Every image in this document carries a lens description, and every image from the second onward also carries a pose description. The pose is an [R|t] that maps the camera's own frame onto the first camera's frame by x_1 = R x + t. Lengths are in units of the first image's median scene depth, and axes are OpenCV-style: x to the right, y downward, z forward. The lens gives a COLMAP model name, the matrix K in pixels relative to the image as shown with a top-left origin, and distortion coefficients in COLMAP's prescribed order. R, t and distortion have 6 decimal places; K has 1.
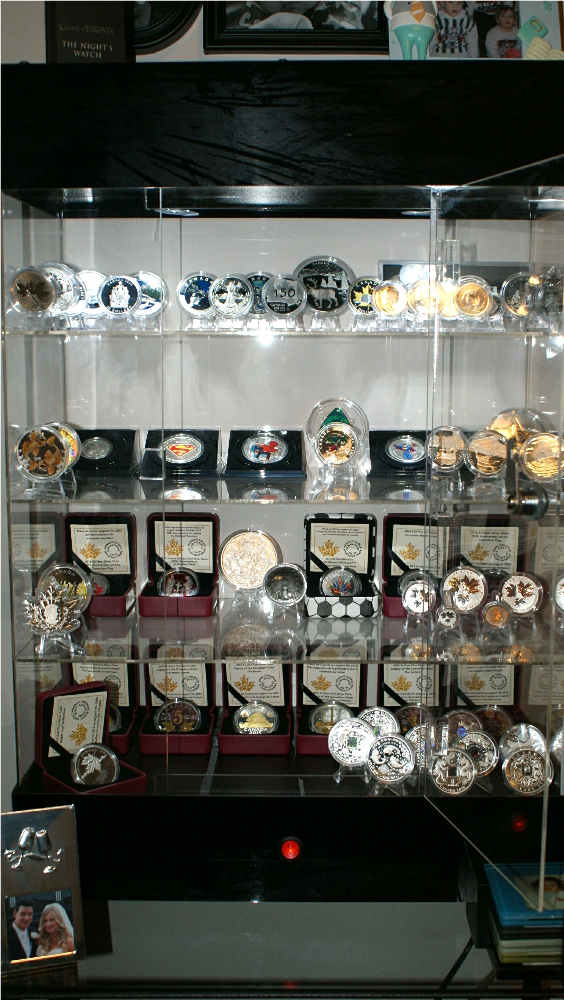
lens RADIAL K [[1169.2, 0, 301.5], [0, 1169.2, 500.1], [0, 0, 1]] dist [-0.093919, 0.050262]
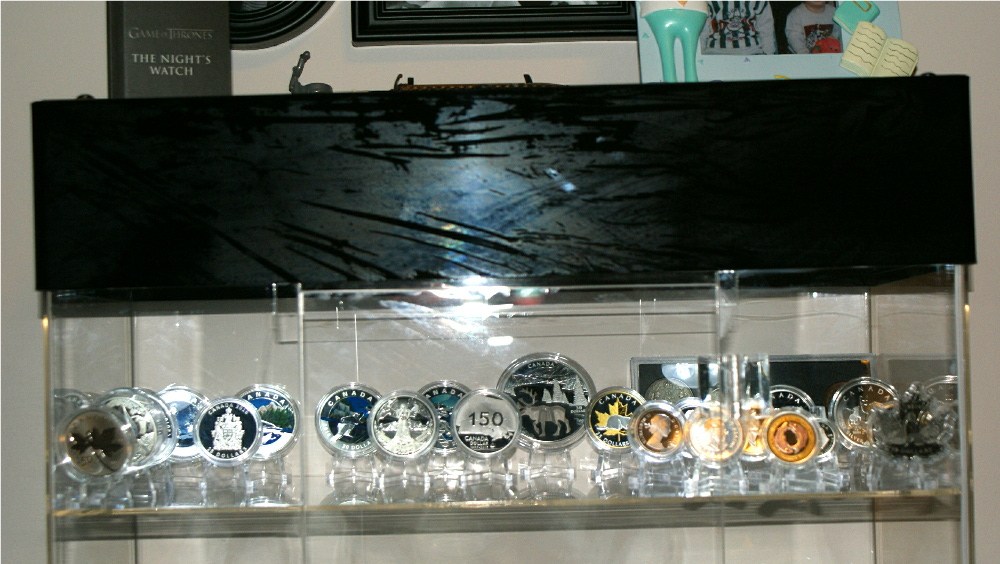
lens RADIAL K [[1888.6, 0, 500.0], [0, 1888.6, 282.0], [0, 0, 1]] dist [-0.017519, 0.030793]
pose [[0.999573, -0.024745, 0.015560, -0.021293], [0.027091, 0.984155, -0.175228, -0.068532], [-0.010978, 0.175575, 0.984405, -0.027590]]
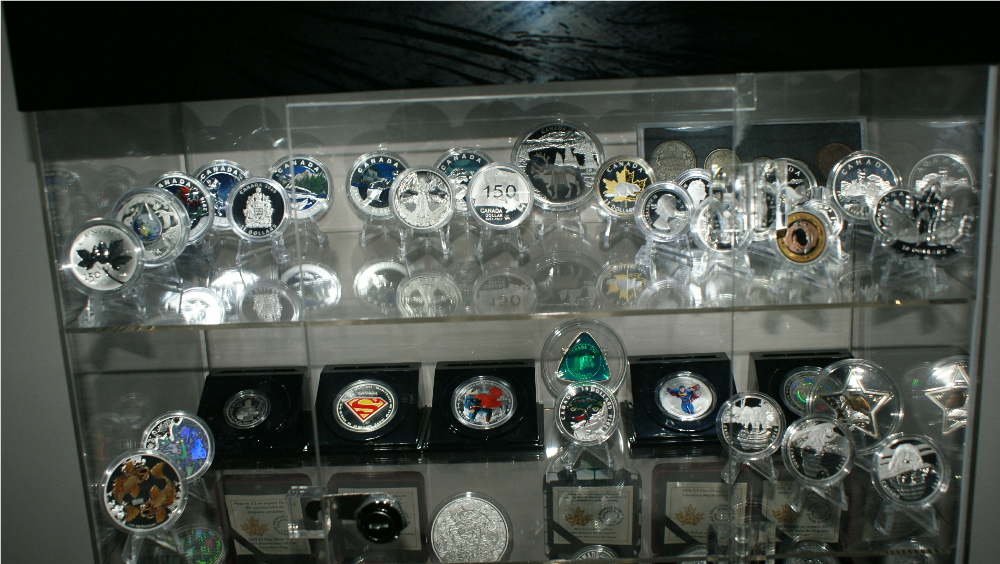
lens RADIAL K [[1116.0, 0, 500.0], [0, 1116.0, 282.0], [0, 0, 1]] dist [-0.099901, 0.027317]
pose [[0.998477, -0.038138, -0.039867, 0.008041], [0.042126, 0.993631, 0.104516, -0.187874], [0.035627, -0.106037, 0.993724, 0.343625]]
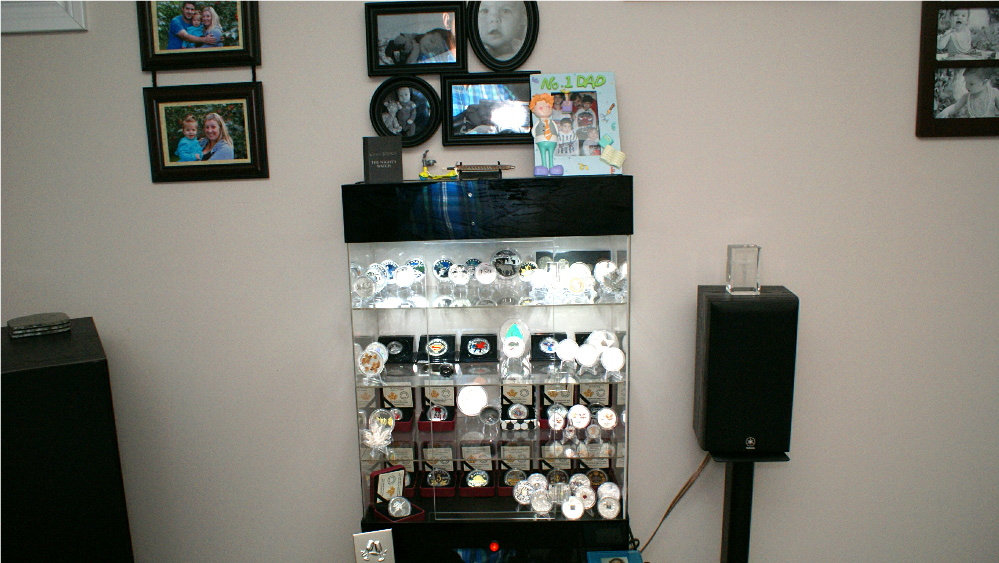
lens RADIAL K [[779.8, 0, 499.5], [0, 779.8, 281.5], [0, 0, 1]] dist [-0.154688, -0.000431]
pose [[0.999514, -0.023236, -0.020792, 0.035072], [0.023454, 0.999672, 0.010318, -0.169866], [0.020546, -0.010800, 0.999731, -0.333600]]
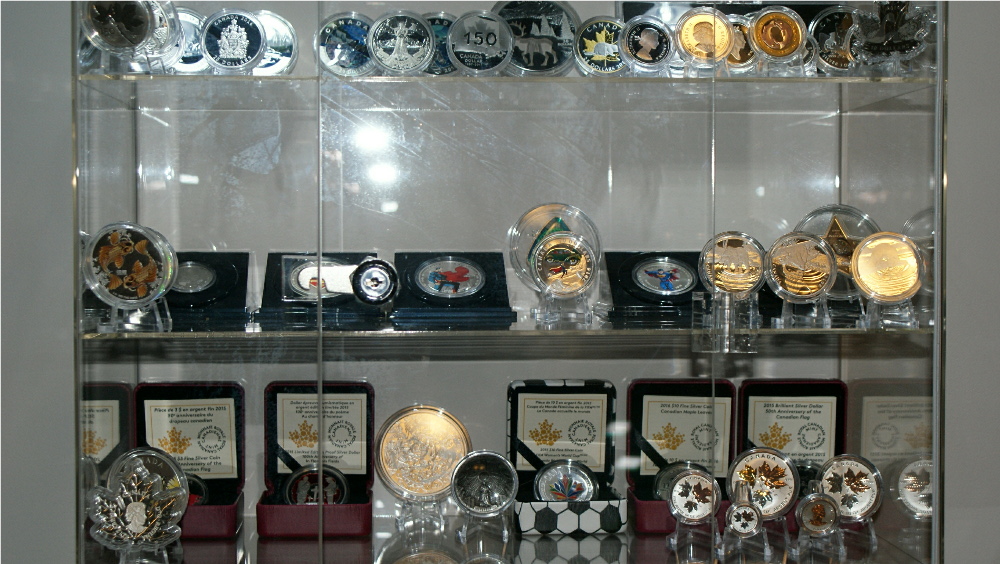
lens RADIAL K [[1888.6, 0, 500.0], [0, 1888.6, 282.0], [0, 0, 1]] dist [-0.017519, 0.030793]
pose [[0.998024, -0.006573, 0.062496, -0.070440], [0.013521, 0.993681, -0.111425, 0.078374], [-0.061369, 0.112050, 0.991806, -0.053080]]
